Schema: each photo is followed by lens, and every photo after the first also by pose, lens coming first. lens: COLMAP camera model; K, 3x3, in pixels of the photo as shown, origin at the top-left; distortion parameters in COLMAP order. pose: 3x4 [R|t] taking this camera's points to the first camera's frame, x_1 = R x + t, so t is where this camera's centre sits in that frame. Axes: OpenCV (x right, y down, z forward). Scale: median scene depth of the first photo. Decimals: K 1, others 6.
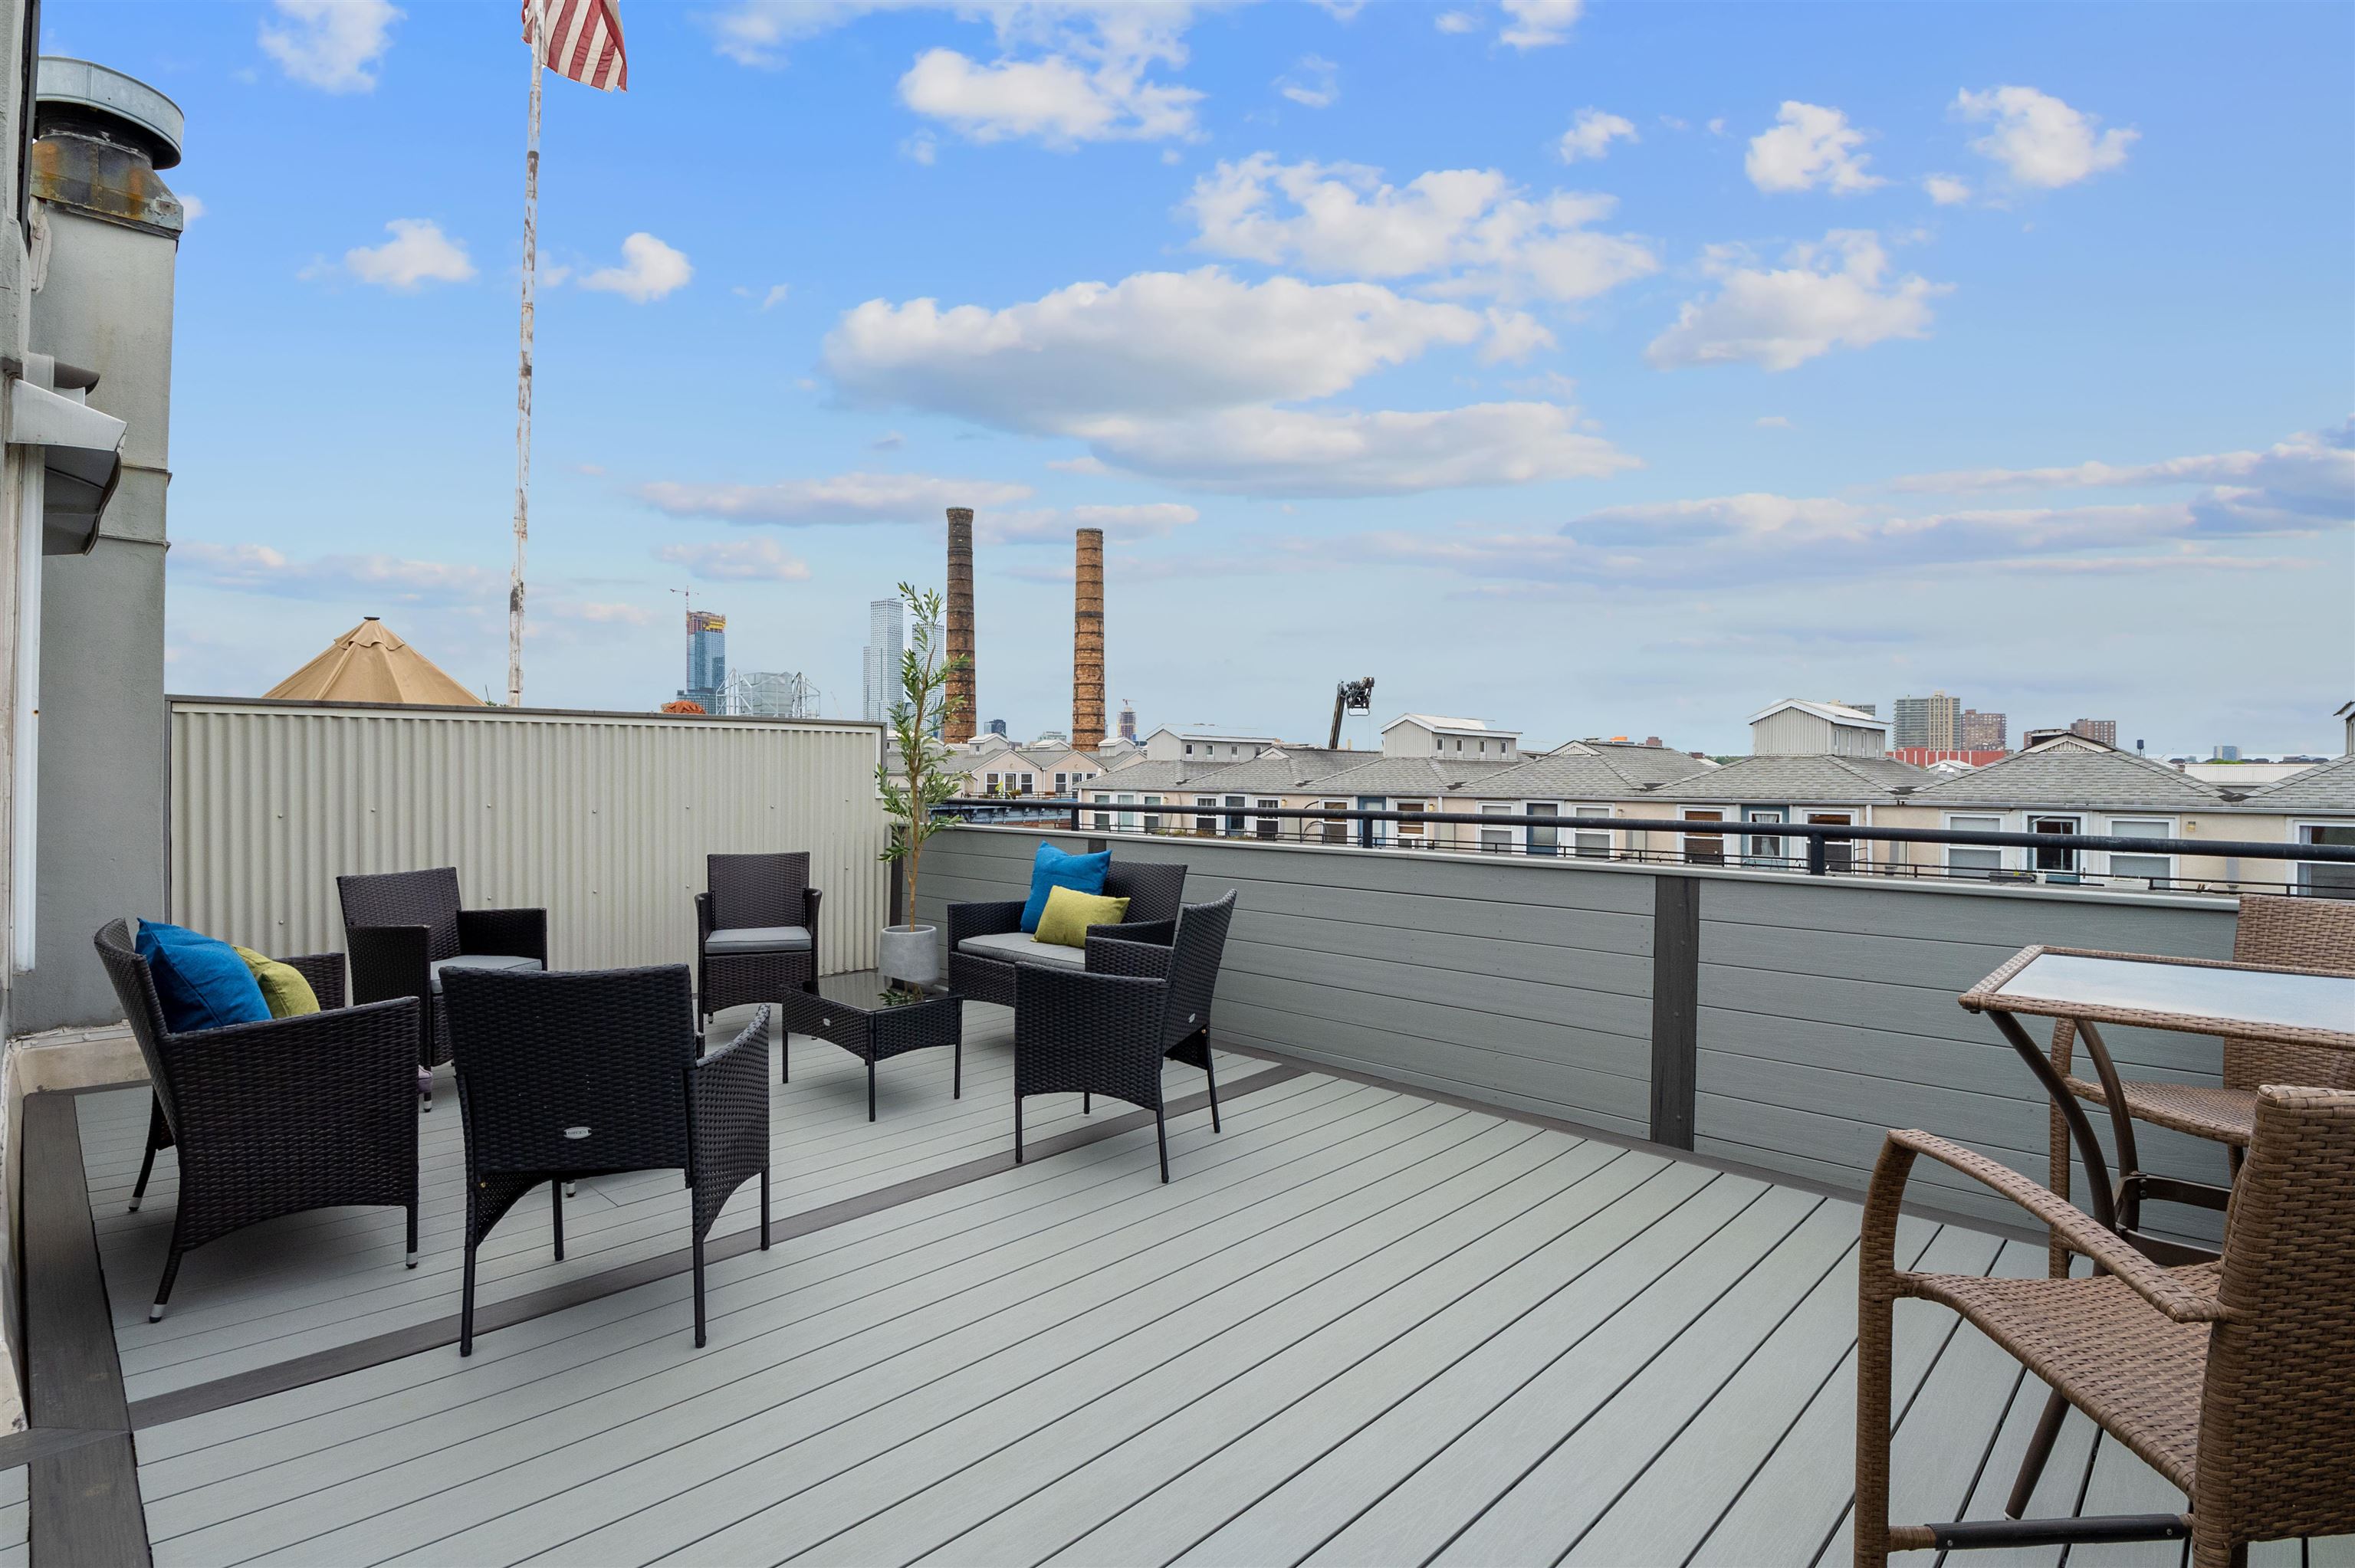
lens RADIAL K [[1124.5, 0, 1146.1], [0, 1124.5, 770.7], [0, 0, 1]] dist [-0.001090, -0.014877]
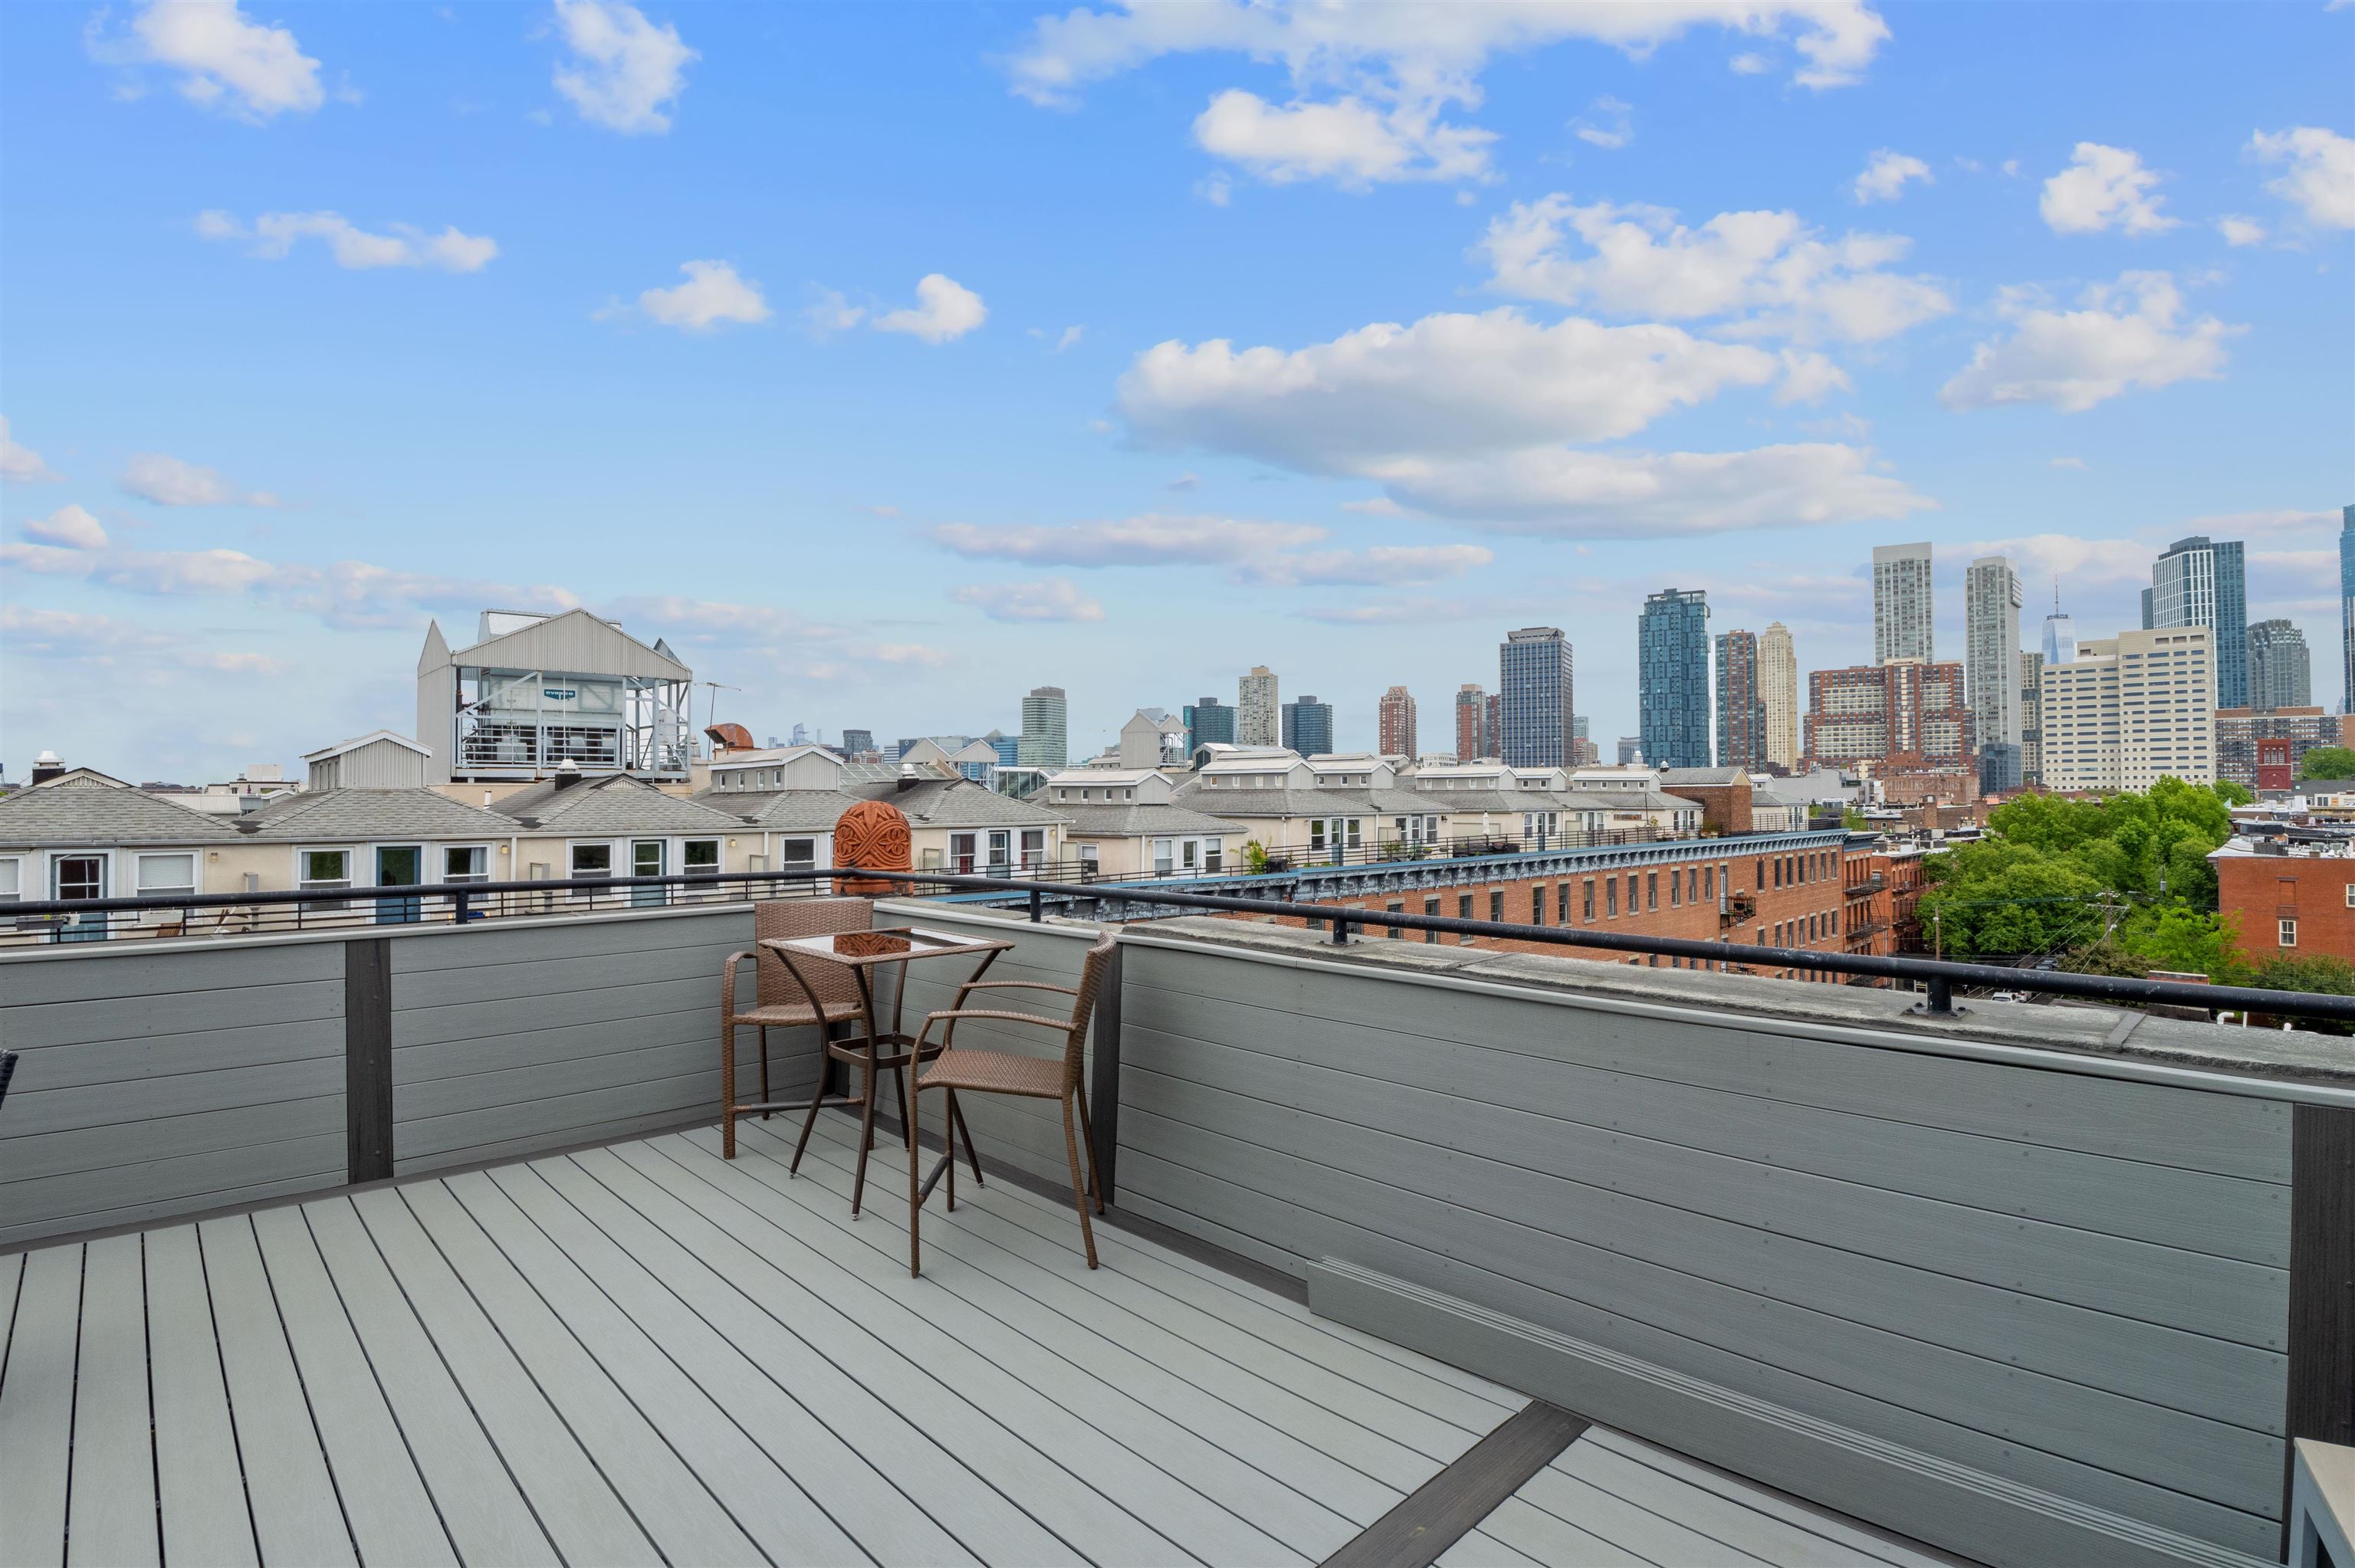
lens RADIAL K [[1134.2, 0, 1181.4], [0, 1134.2, 773.9], [0, 0, 1]] dist [-0.005518, -0.028332]
pose [[0.015590, 0.016379, 0.999744, -0.623509], [0.004110, 0.999856, -0.016445, -0.047902], [-0.999870, 0.004365, 0.015520, 0.170967]]
